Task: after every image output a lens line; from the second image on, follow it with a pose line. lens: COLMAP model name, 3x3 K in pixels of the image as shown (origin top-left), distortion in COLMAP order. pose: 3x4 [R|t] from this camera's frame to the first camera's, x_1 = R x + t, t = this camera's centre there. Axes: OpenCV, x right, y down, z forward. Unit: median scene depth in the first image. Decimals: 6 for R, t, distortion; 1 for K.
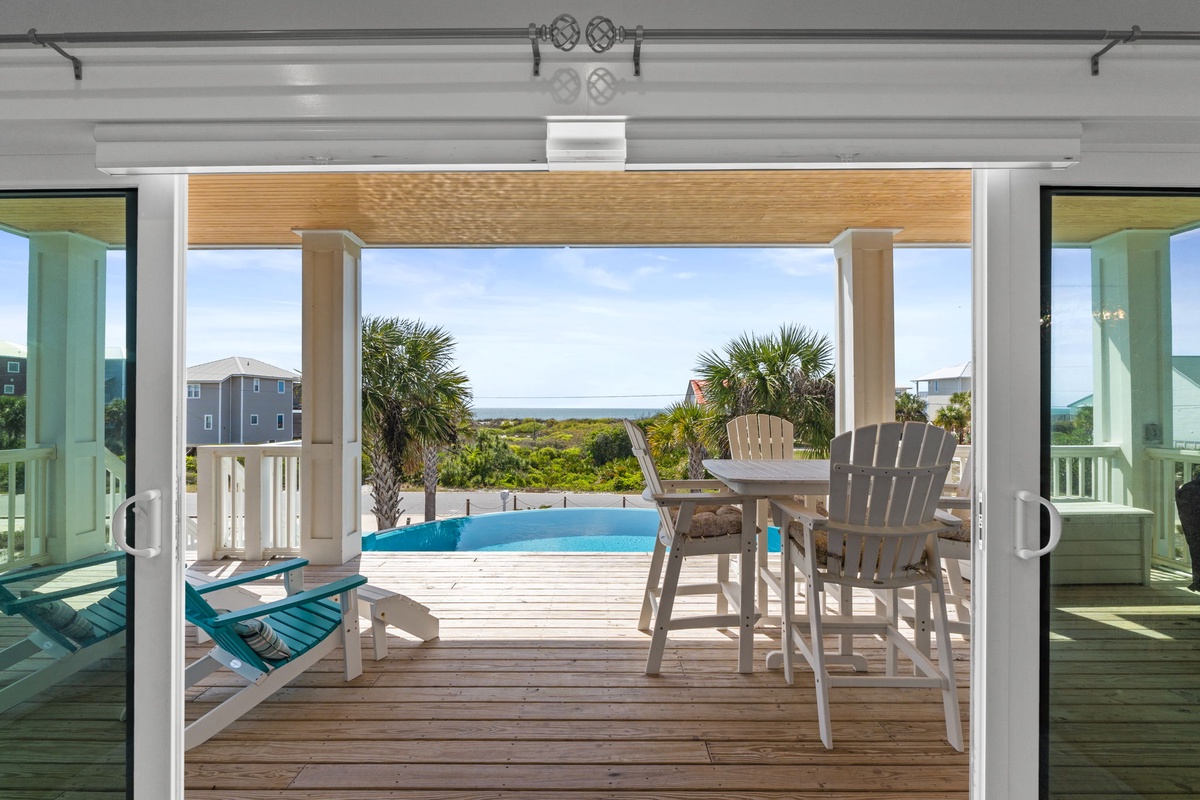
lens RADIAL K [[518.9, 0, 599.3], [0, 518.9, 401.0], [0, 0, 1]] dist [-0.004427, -0.000177]
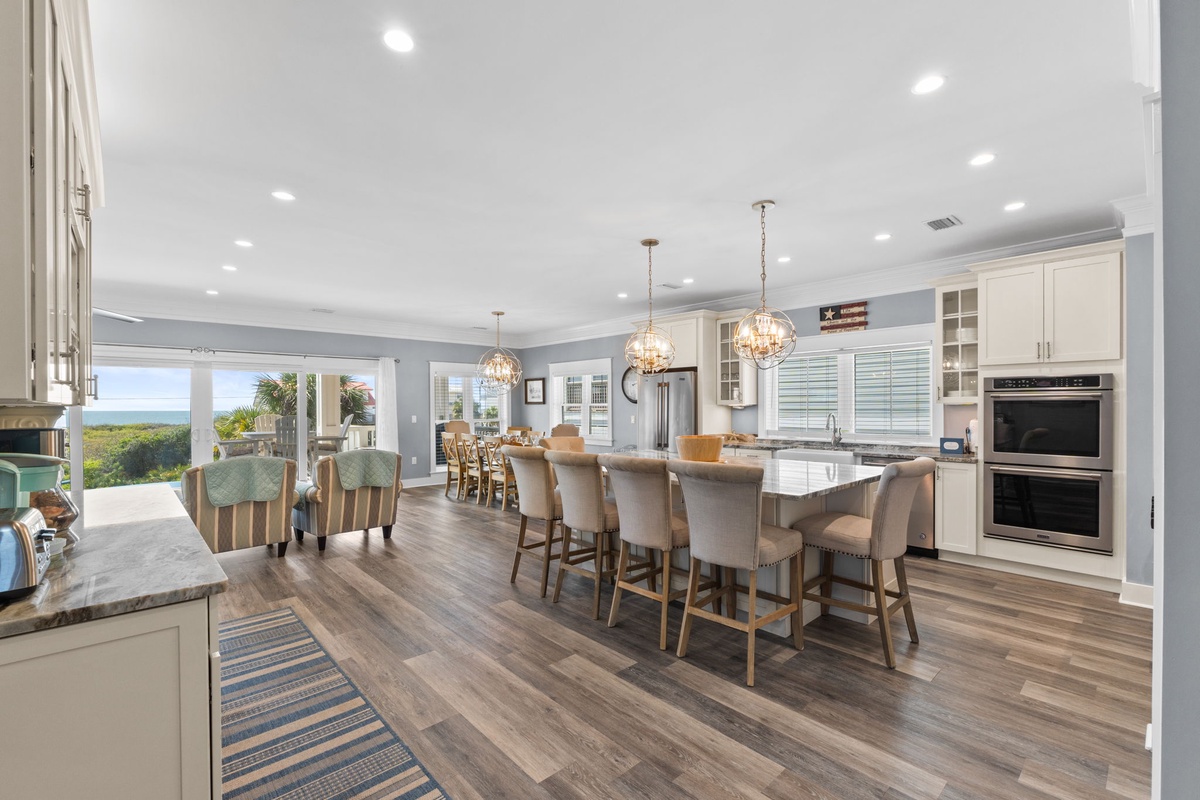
lens RADIAL K [[518.9, 0, 601.7], [0, 518.9, 406.2], [0, 0, 1]] dist [-0.004427, -0.000177]
pose [[0.731384, -0.003744, 0.681955, -0.027424], [-0.002199, 0.999967, 0.007848, -0.004344], [-0.681962, -0.007239, 0.731352, -0.239972]]
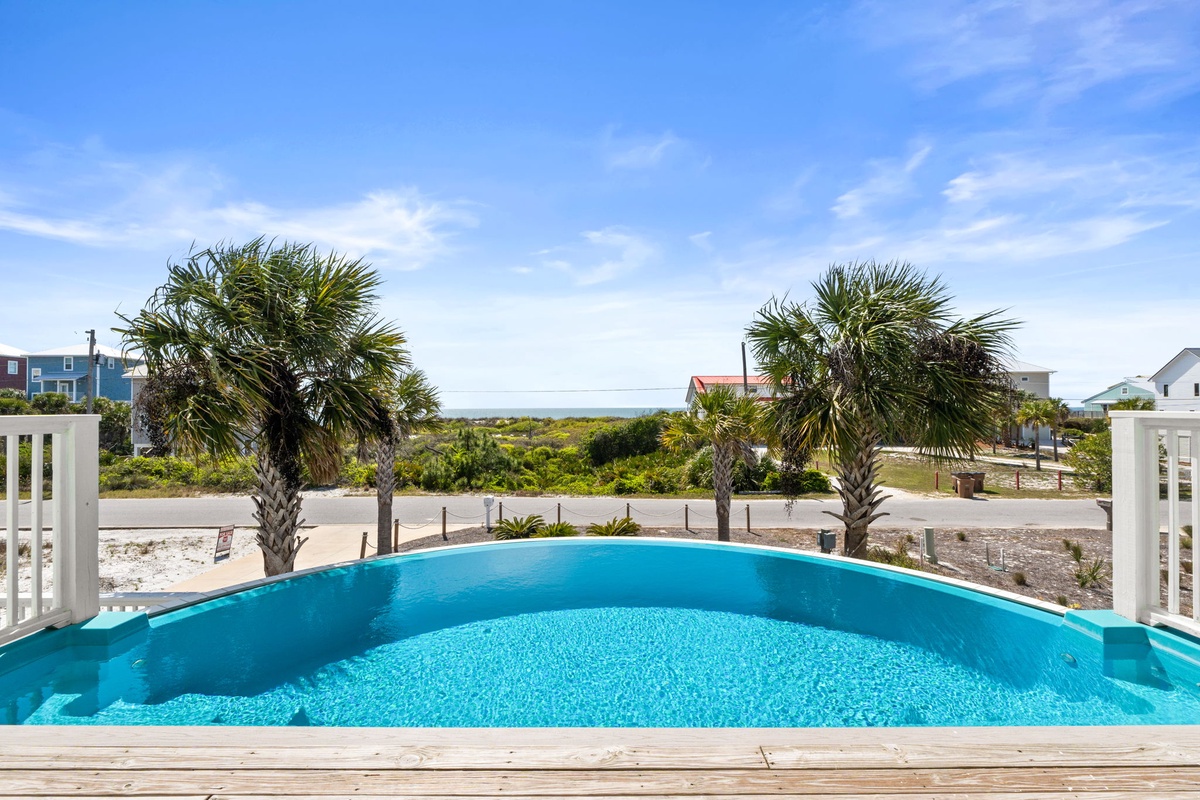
lens RADIAL K [[518.9, 0, 604.3], [0, 518.9, 404.8], [0, 0, 1]] dist [-0.004427, -0.000177]
pose [[0.999901, 0.000131, 0.014042, -0.002433], [-0.000239, 0.999970, 0.007753, 0.009817], [-0.014040, -0.007756, 0.999871, 0.092149]]
